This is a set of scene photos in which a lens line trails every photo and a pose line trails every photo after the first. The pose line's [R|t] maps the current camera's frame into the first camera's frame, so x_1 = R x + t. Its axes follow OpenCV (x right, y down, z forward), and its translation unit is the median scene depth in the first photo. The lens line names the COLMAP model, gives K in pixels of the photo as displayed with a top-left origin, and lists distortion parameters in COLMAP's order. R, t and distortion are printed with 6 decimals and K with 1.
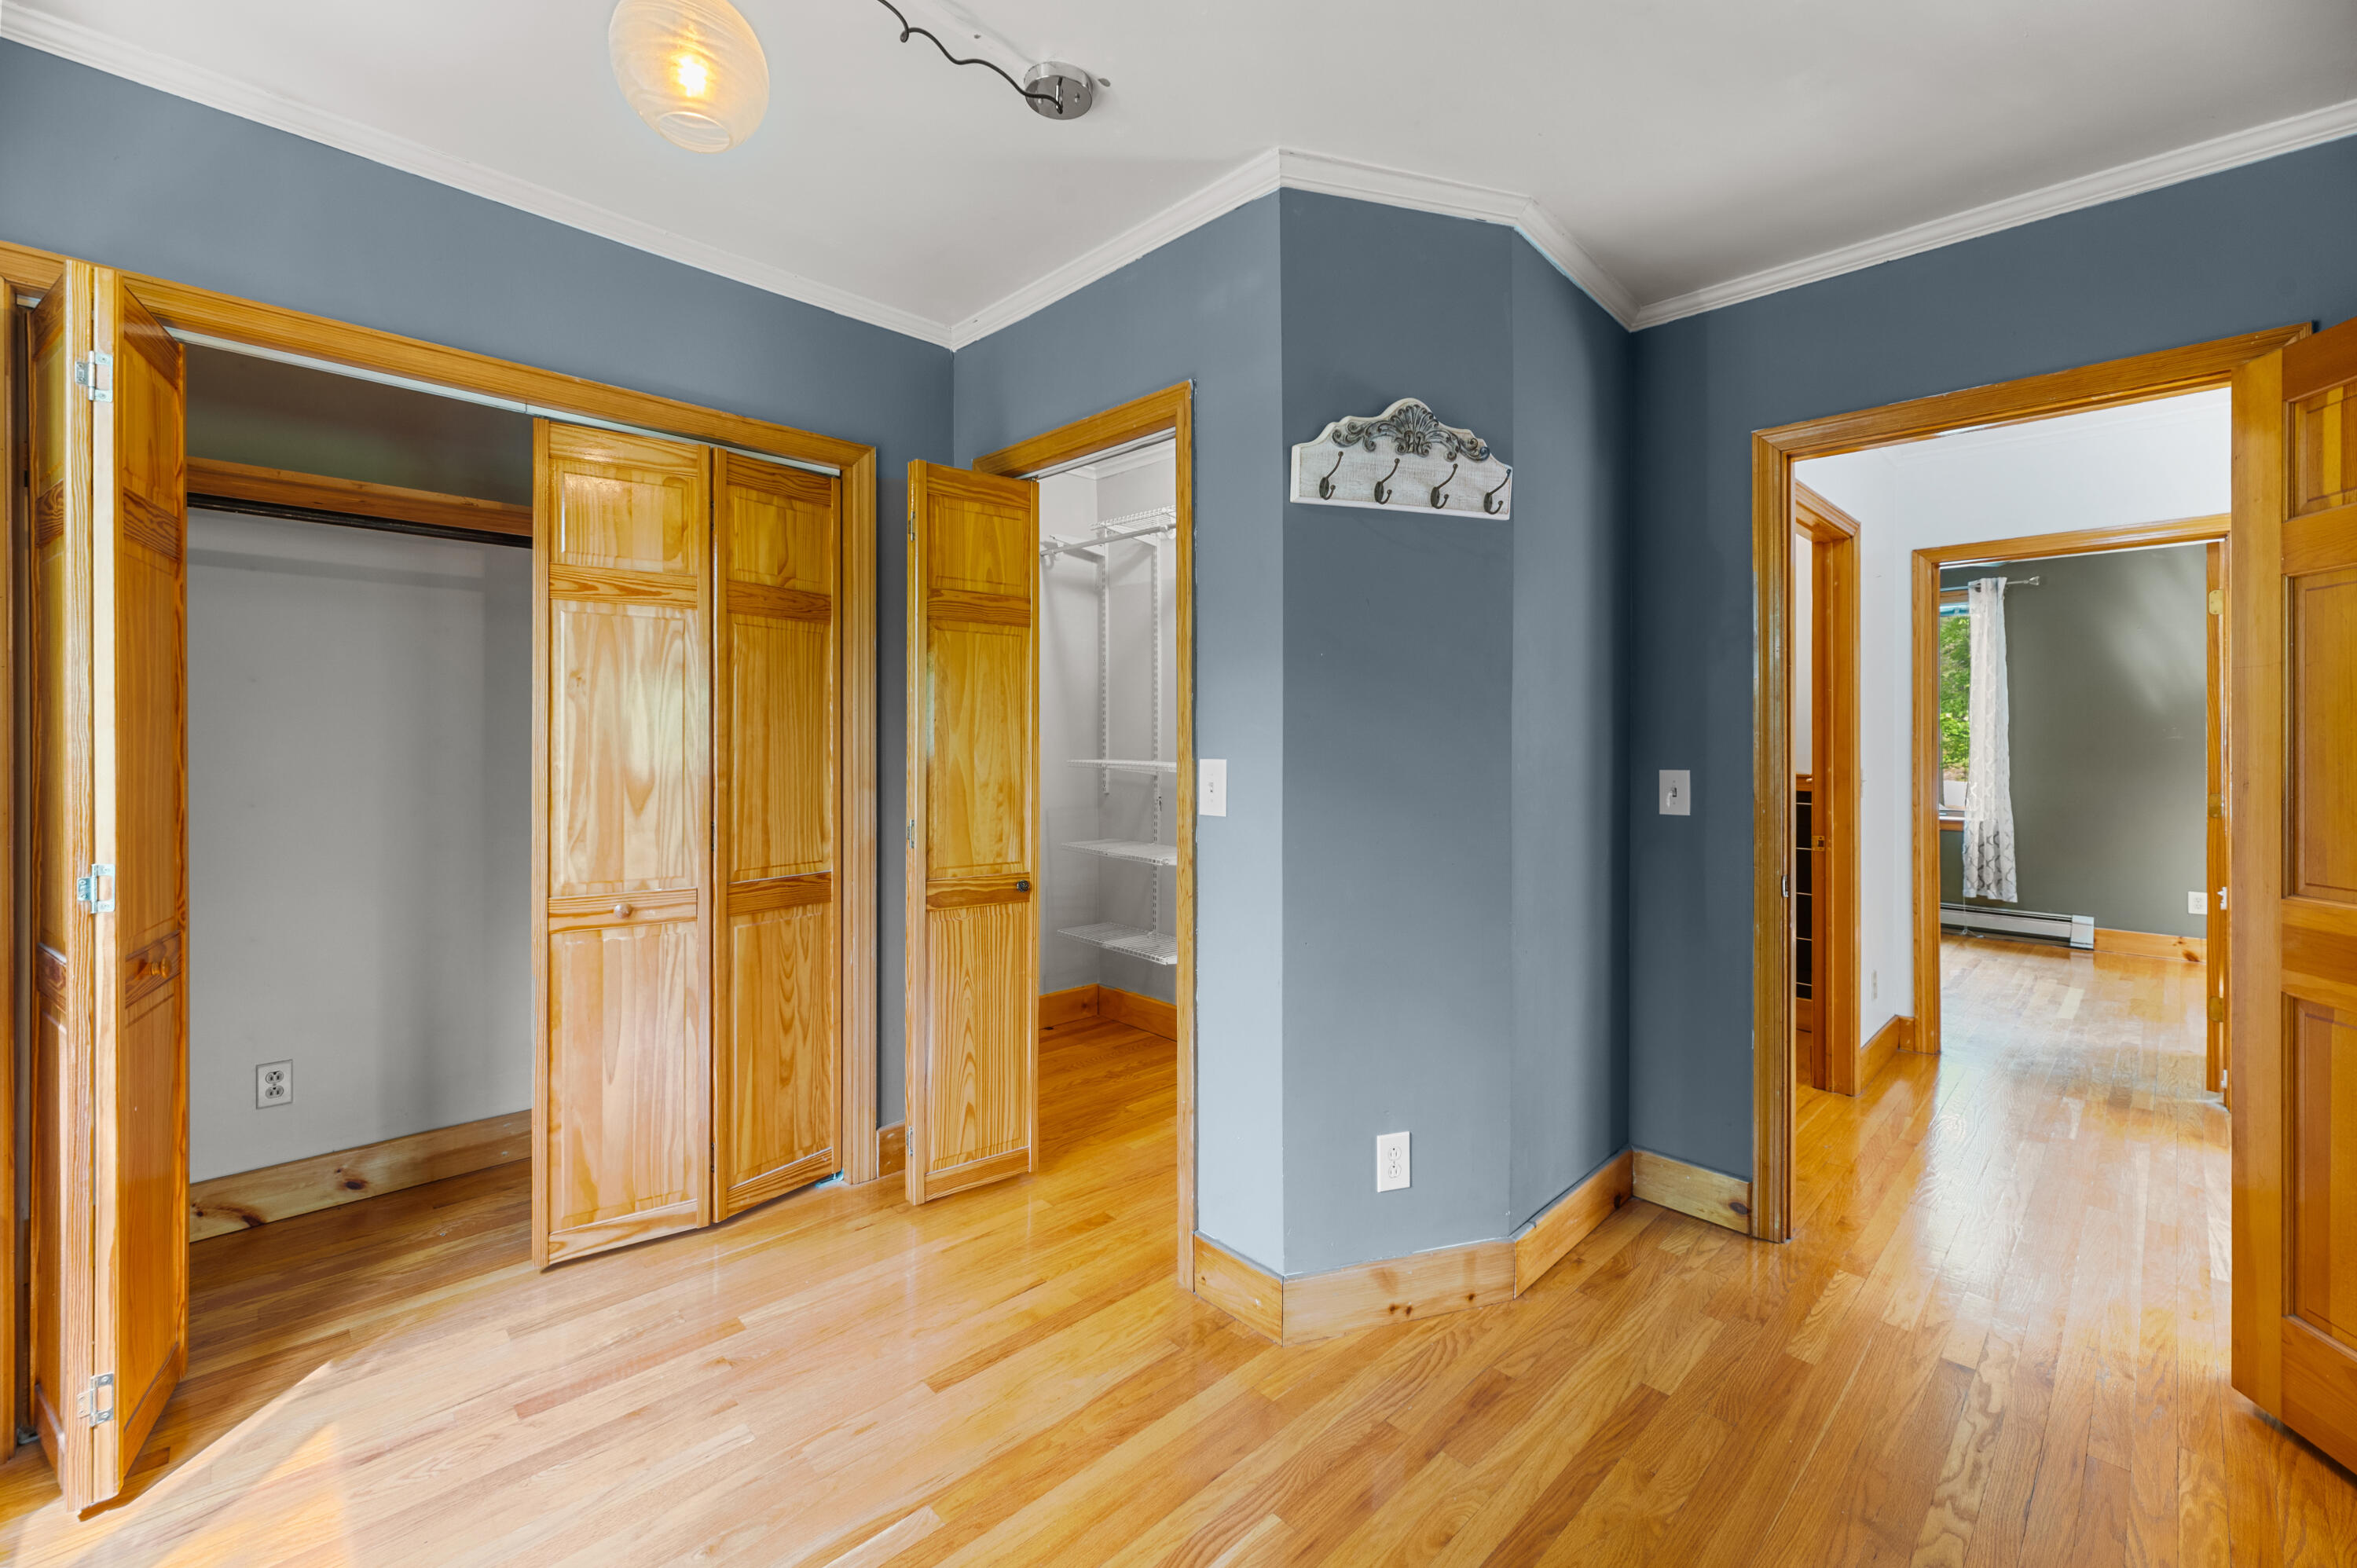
lens RADIAL K [[958.8, 0, 1179.9], [0, 958.8, 745.7], [0, 0, 1]] dist [0.002164, -0.000516]
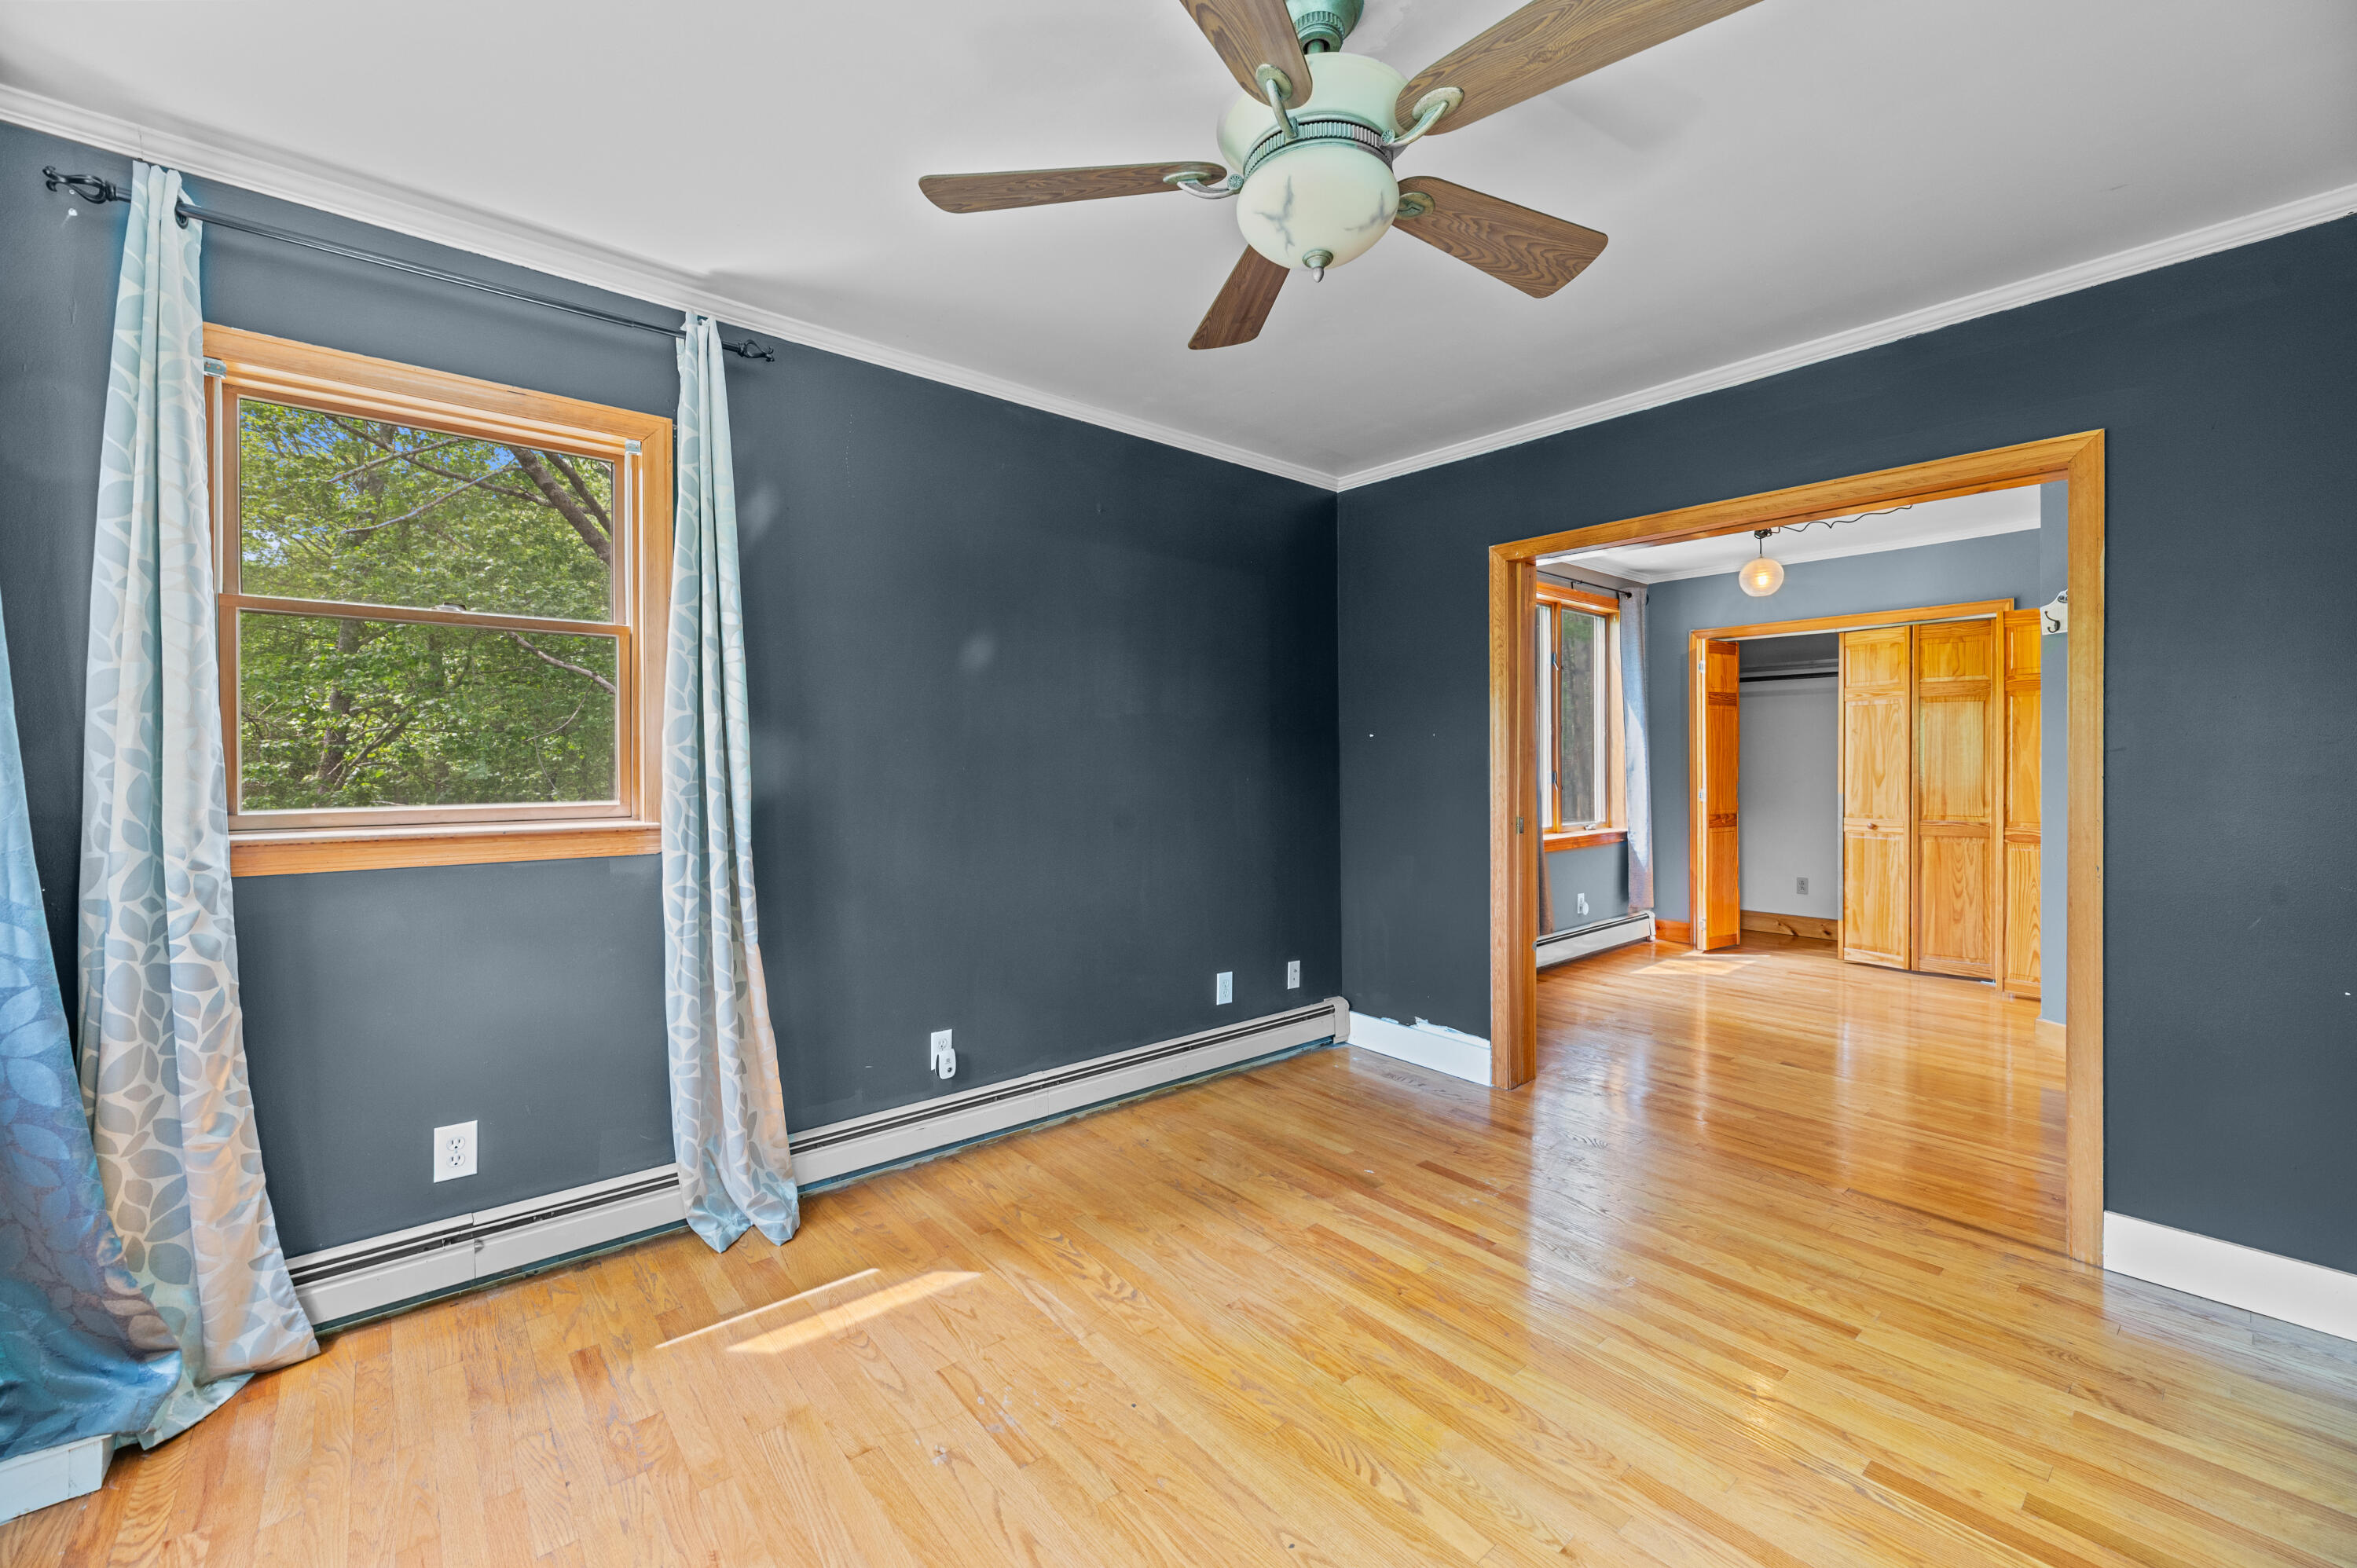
lens RADIAL K [[944.7, 0, 1181.2], [0, 944.7, 765.1], [0, 0, 1]] dist [0.000313, 0.000010]
pose [[-0.070705, -0.001632, -0.997496, 1.880437], [0.000272, 0.999999, -0.001656, 0.019434], [0.997497, -0.000388, -0.070704, -0.562776]]
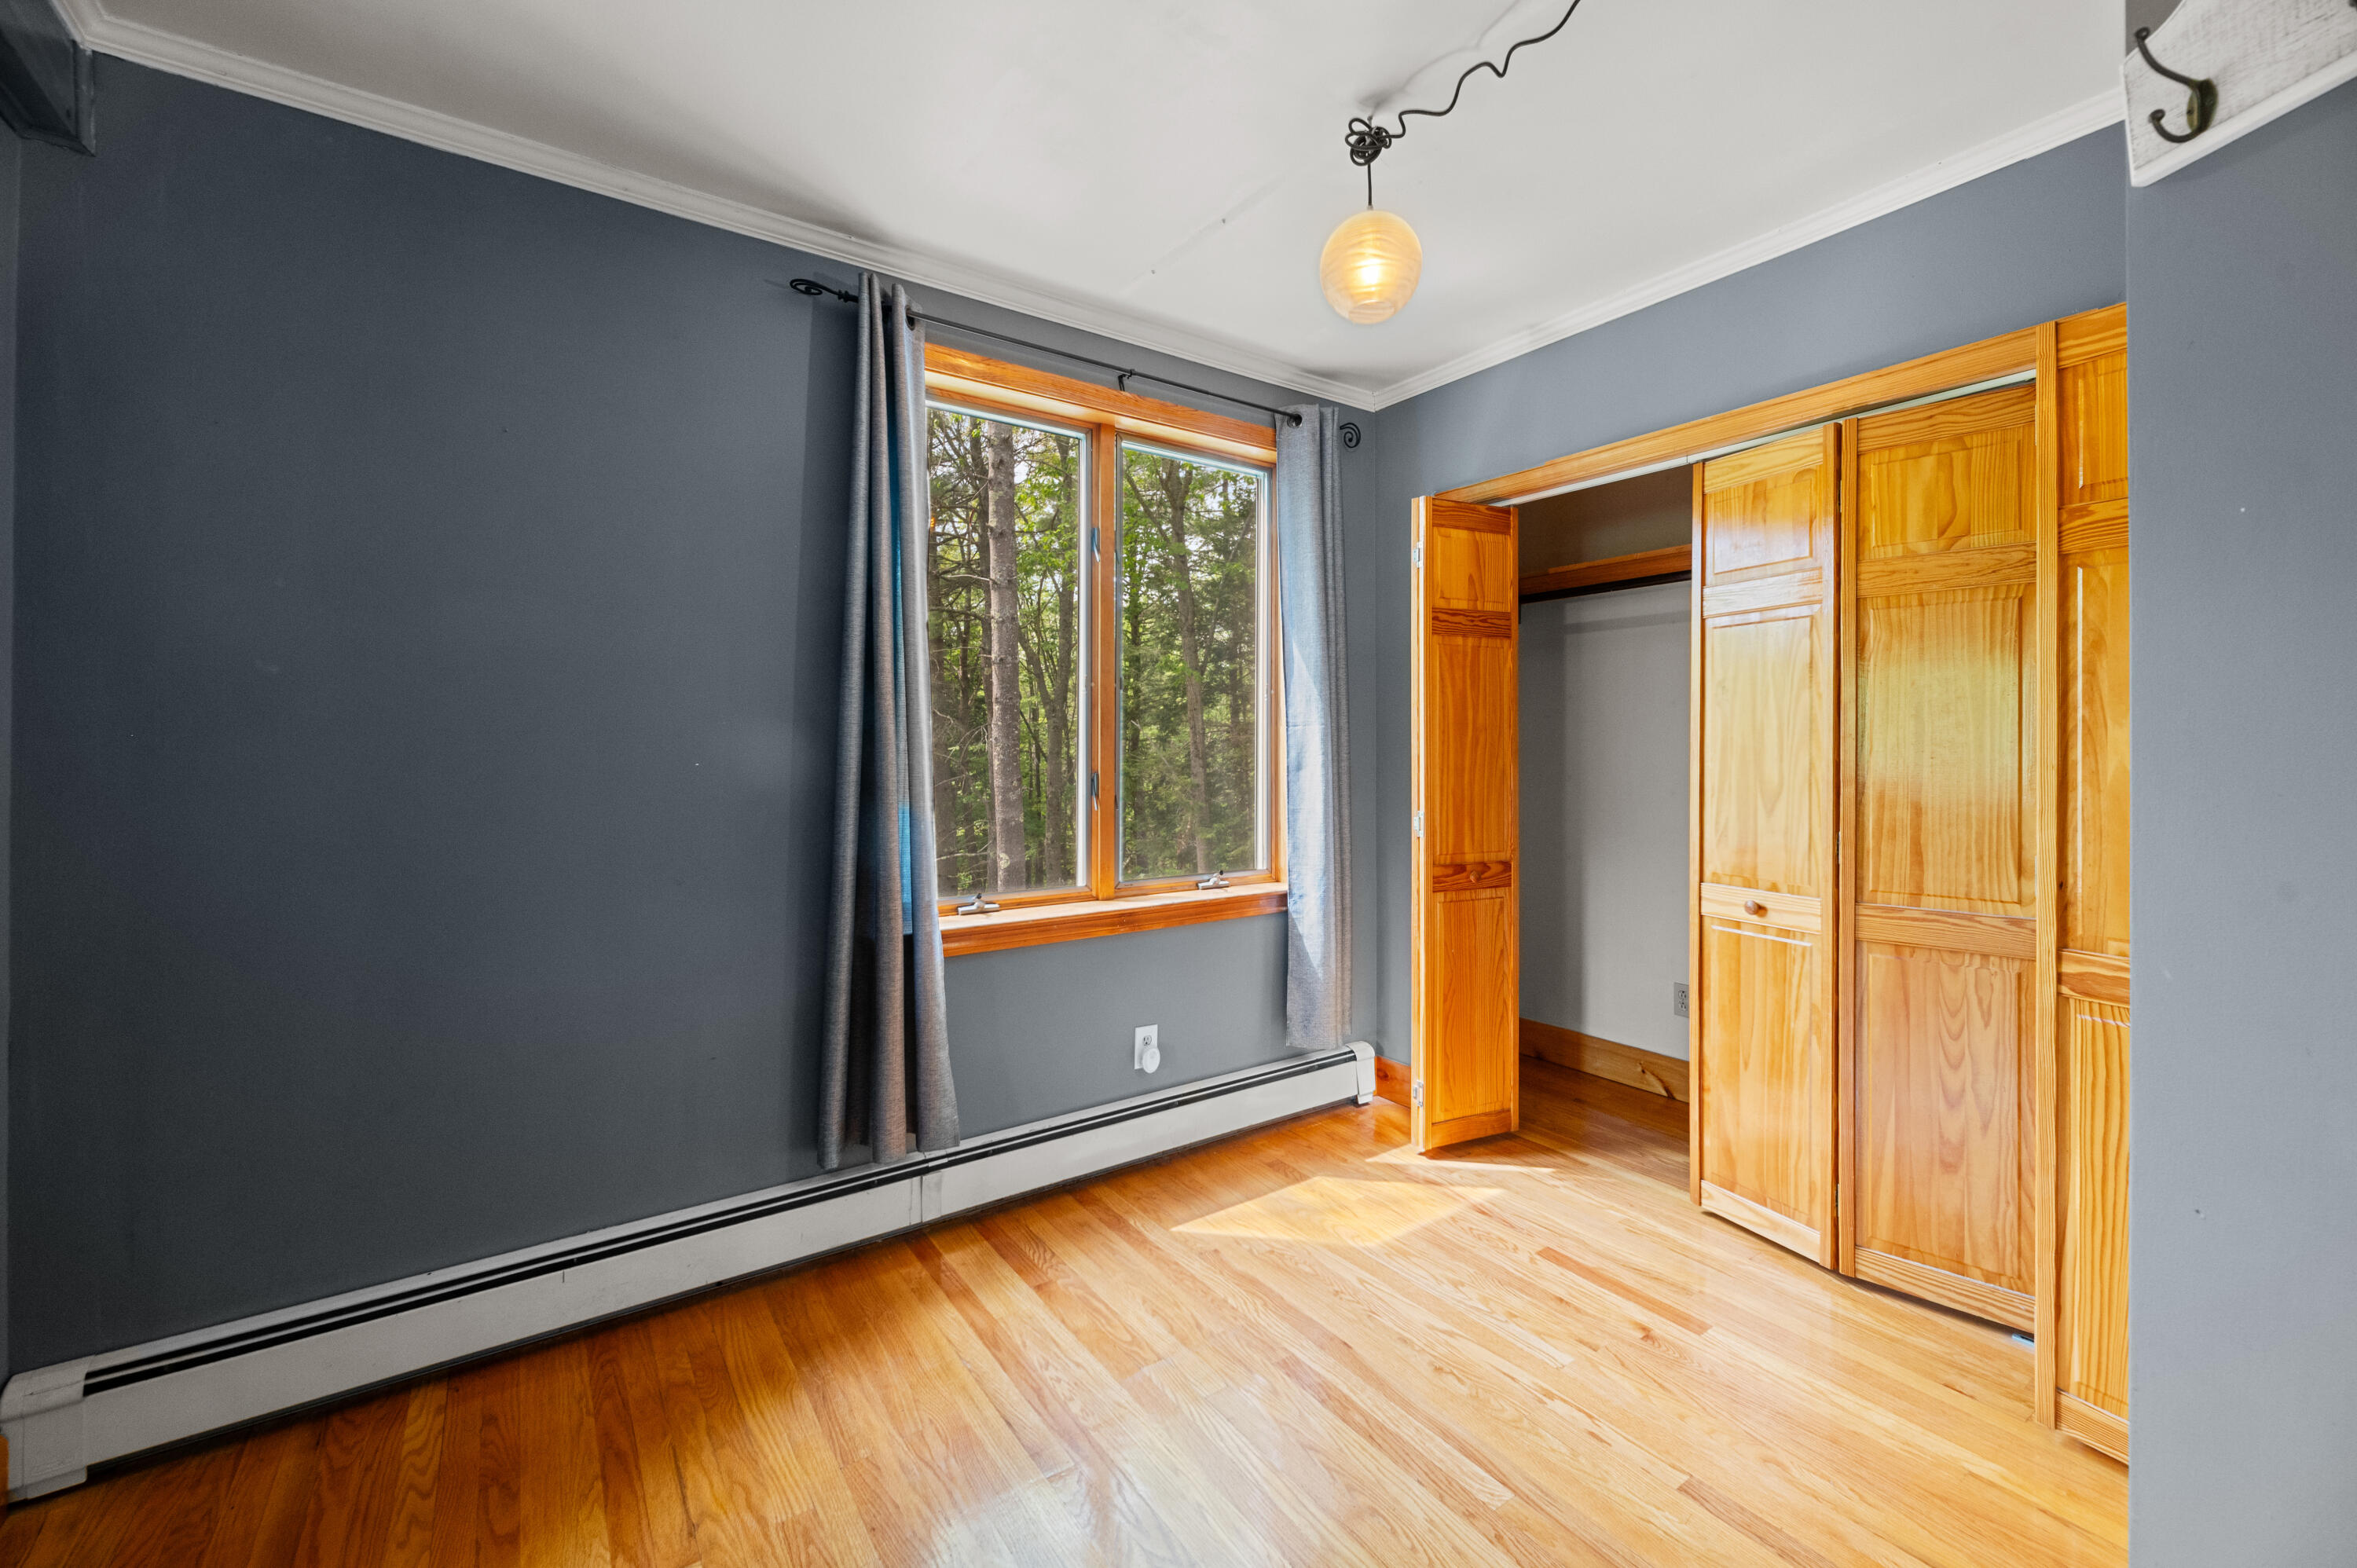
lens RADIAL K [[958.8, 0, 1179.9], [0, 958.8, 745.7], [0, 0, 1]] dist [0.002164, -0.000516]
pose [[-0.161265, -0.008982, -0.986870, 0.527489], [-0.004185, 0.999956, -0.008418, 0.008228], [0.986902, 0.002773, -0.161295, 0.537315]]
